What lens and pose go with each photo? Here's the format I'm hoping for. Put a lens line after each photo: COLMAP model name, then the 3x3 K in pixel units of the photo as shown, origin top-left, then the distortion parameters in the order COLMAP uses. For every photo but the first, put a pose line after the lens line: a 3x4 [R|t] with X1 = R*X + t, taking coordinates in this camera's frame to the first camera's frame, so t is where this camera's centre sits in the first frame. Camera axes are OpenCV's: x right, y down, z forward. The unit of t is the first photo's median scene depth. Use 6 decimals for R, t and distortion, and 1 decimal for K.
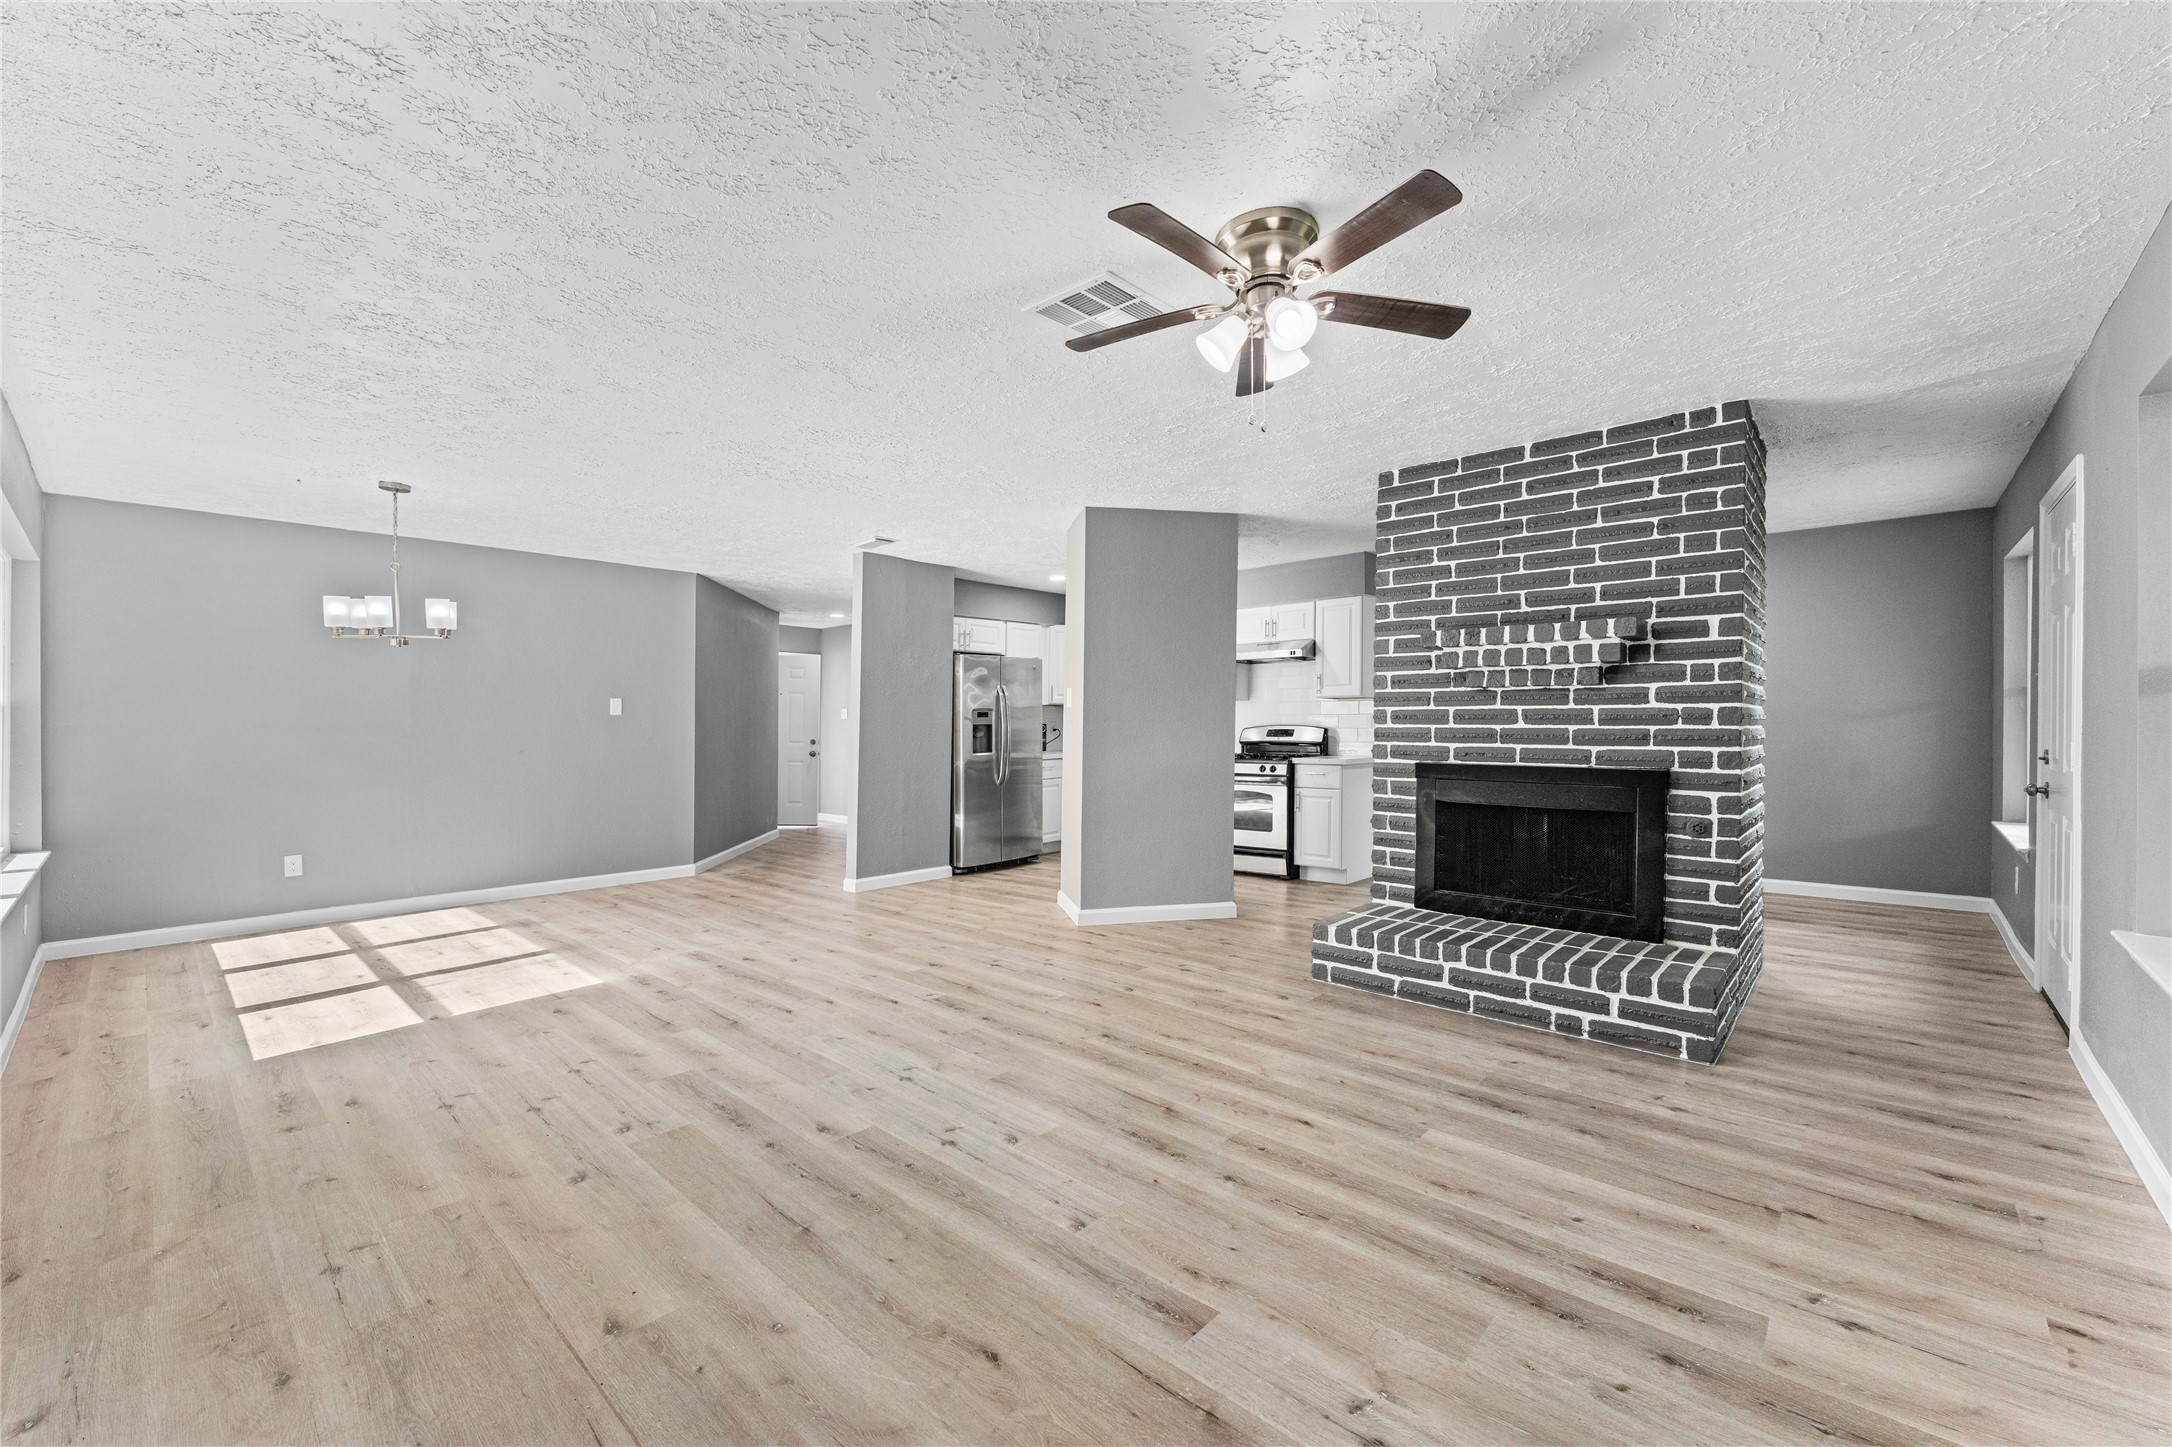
lens RADIAL K [[866.5, 0, 1078.8], [0, 866.5, 721.3], [0, 0, 1]] dist [-0.001121, -0.000043]
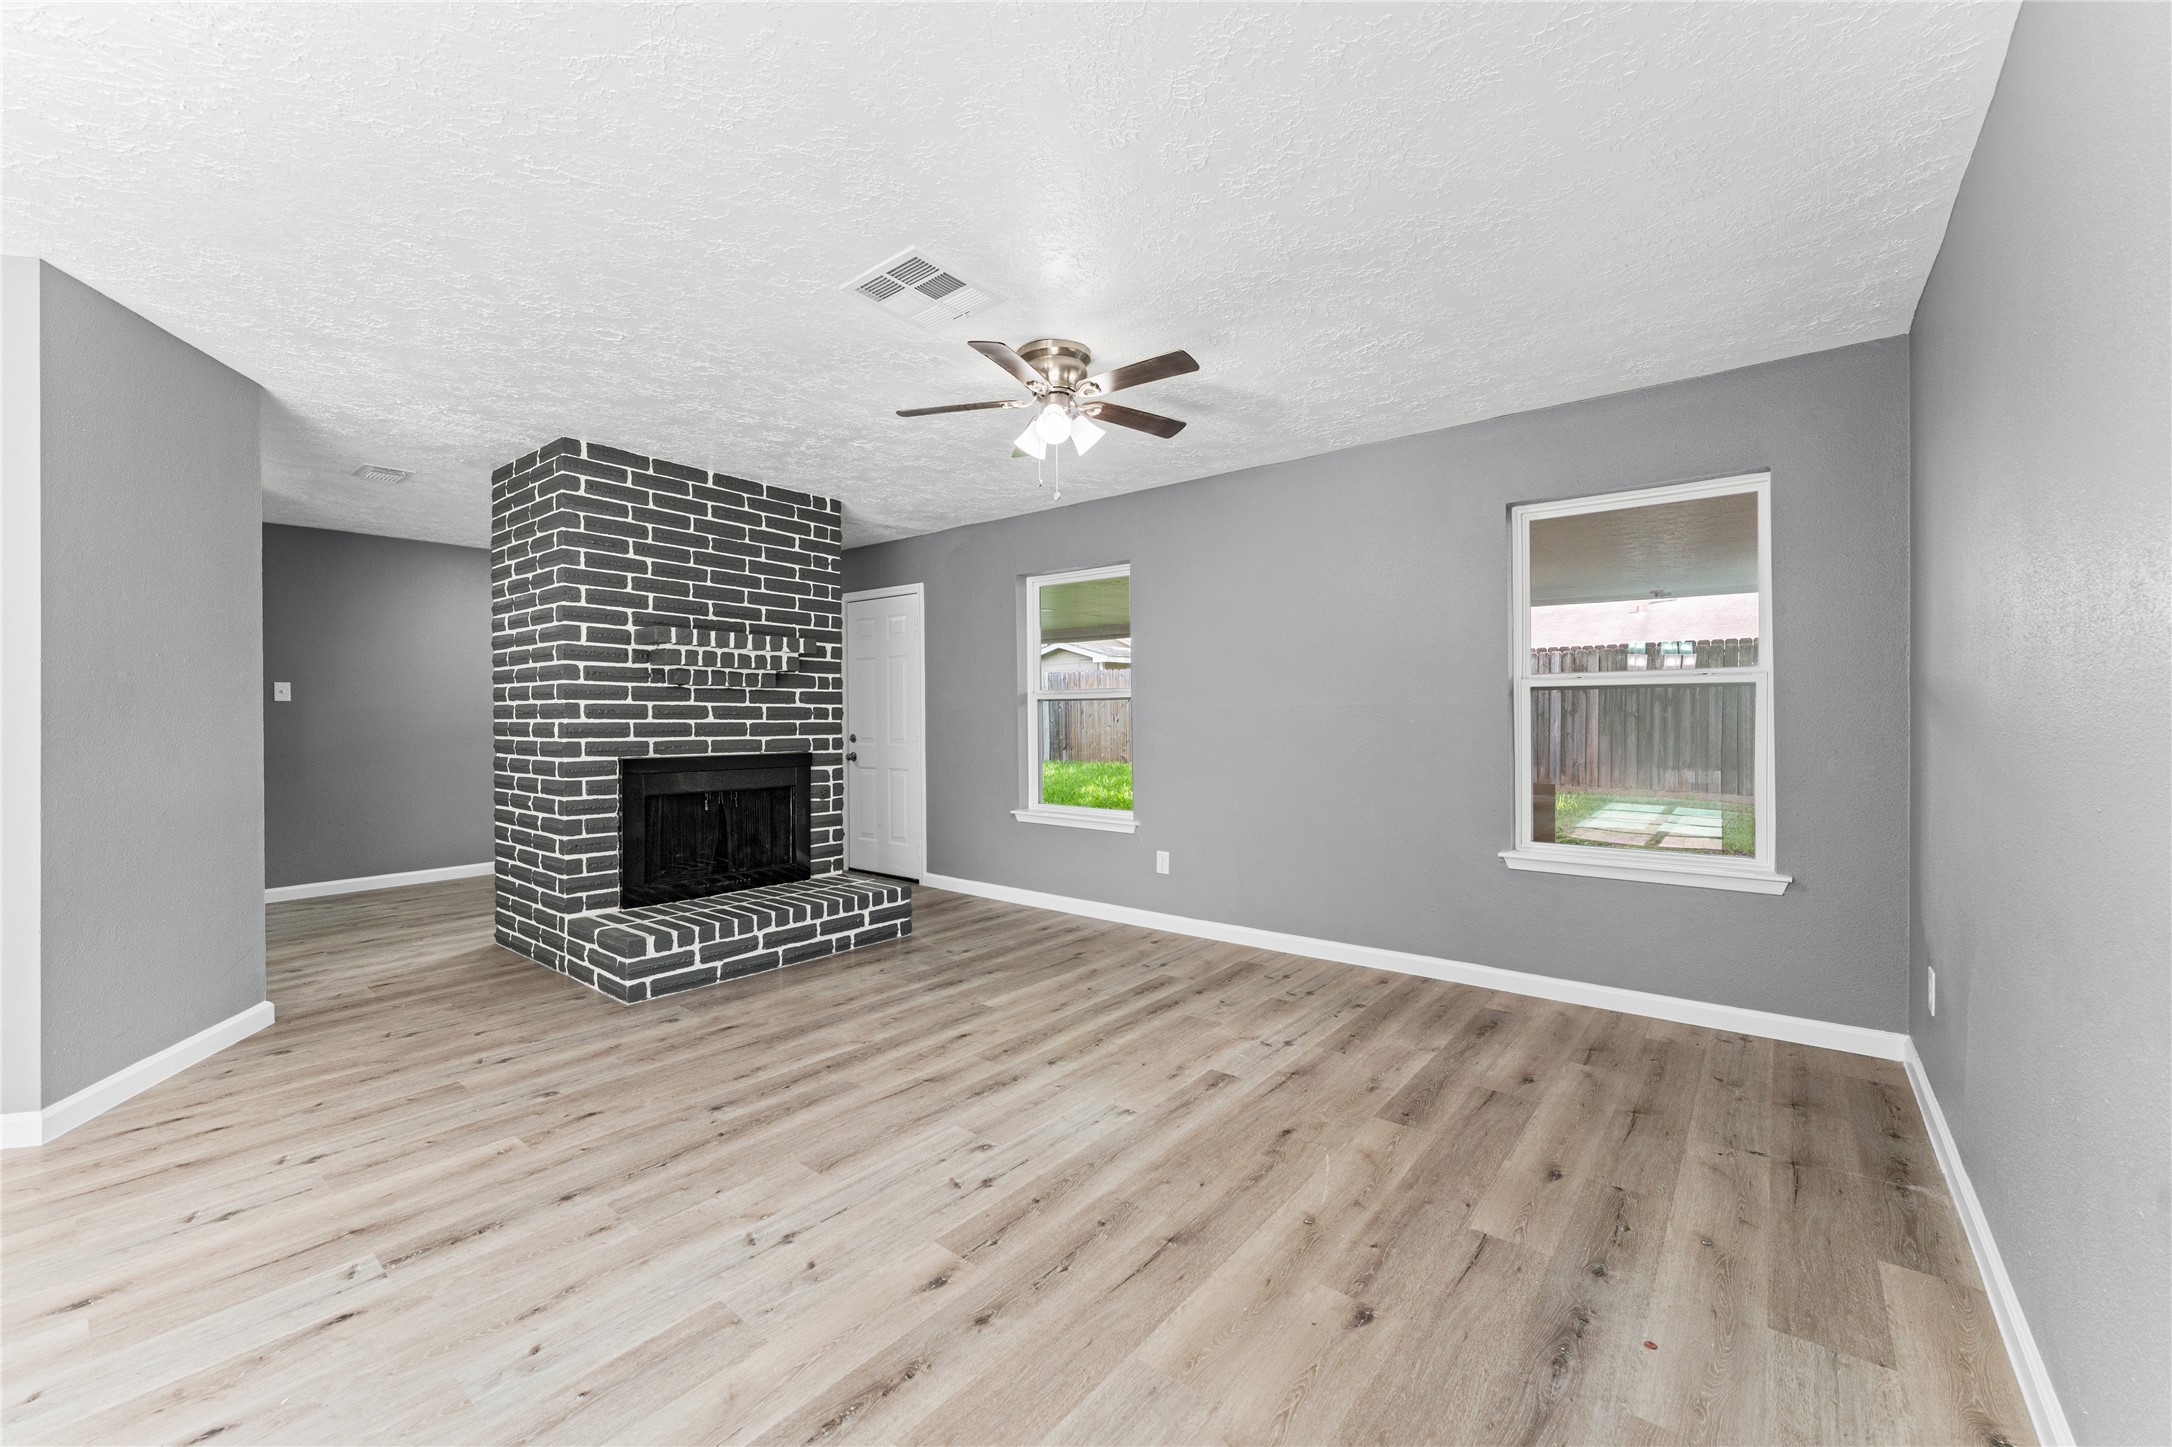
lens RADIAL K [[866.5, 0, 1075.2], [0, 866.5, 725.5], [0, 0, 1]] dist [-0.001121, -0.000043]
pose [[-0.062990, -0.003563, 0.998008, -0.733475], [0.000539, 0.999993, 0.003604, 0.008992], [-0.998014, 0.000765, -0.062988, 0.678398]]
